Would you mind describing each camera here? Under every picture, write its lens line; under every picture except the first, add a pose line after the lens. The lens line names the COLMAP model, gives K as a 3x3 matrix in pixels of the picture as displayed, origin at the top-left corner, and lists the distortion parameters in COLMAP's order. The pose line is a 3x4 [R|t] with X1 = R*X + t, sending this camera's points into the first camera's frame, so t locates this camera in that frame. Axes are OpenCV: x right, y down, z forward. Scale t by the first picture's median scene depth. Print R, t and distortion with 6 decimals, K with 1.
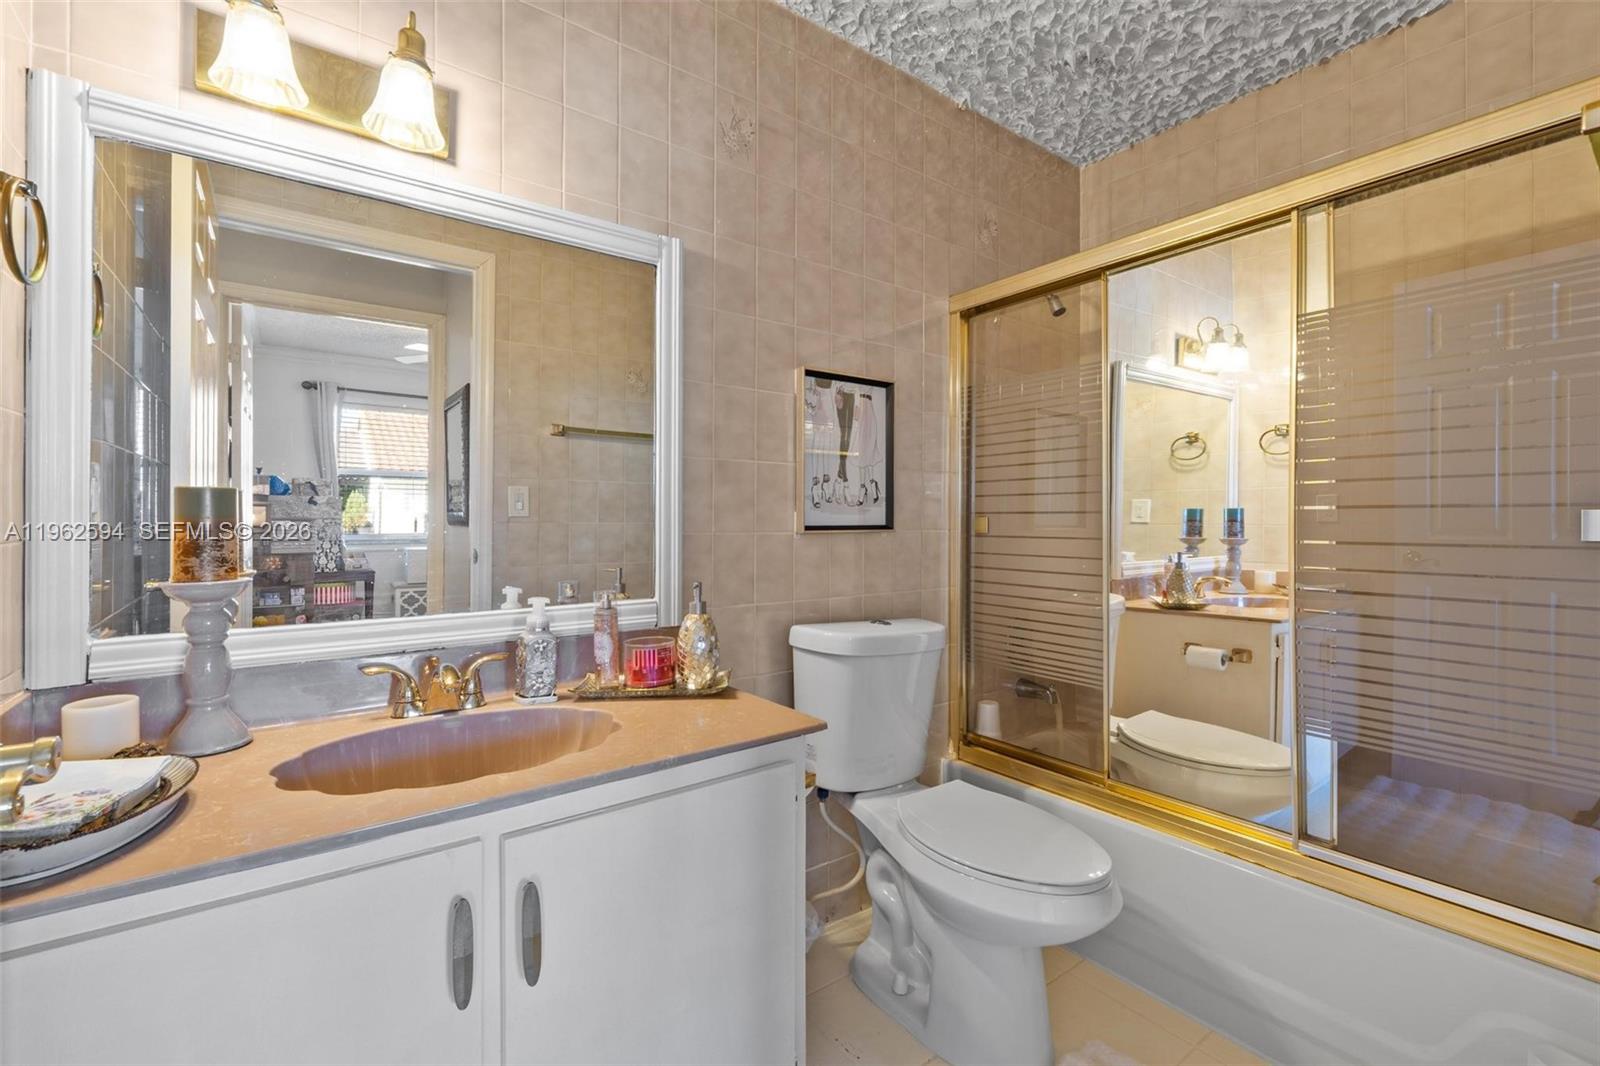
lens RADIAL K [[701.0, 0, 800.2], [0, 701.0, 527.9], [0, 0, 1]] dist [0.000119, 0.000002]
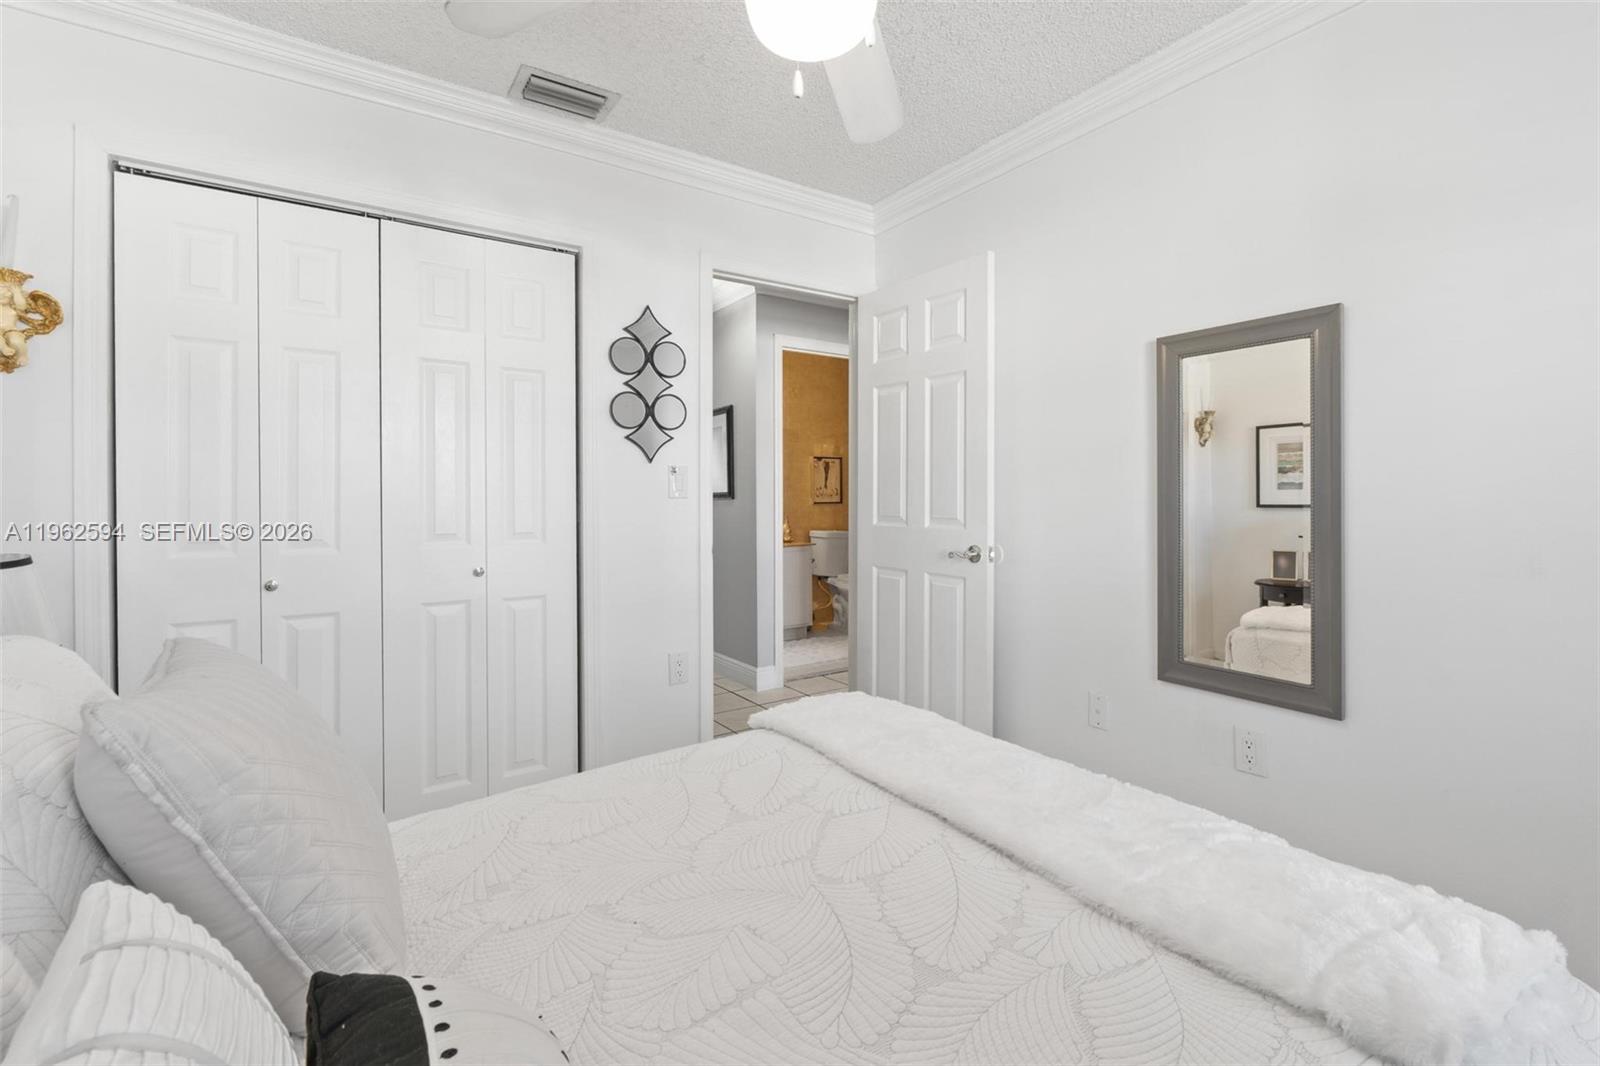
lens RADIAL K [[701.0, 0, 798.4], [0, 701.0, 519.0], [0, 0, 1]] dist [0.000119, 0.000002]
pose [[0.998650, -0.006953, -0.051470, 0.105549], [0.007600, 0.999895, 0.012374, 0.034359], [0.051378, -0.012749, 0.998598, -2.402108]]
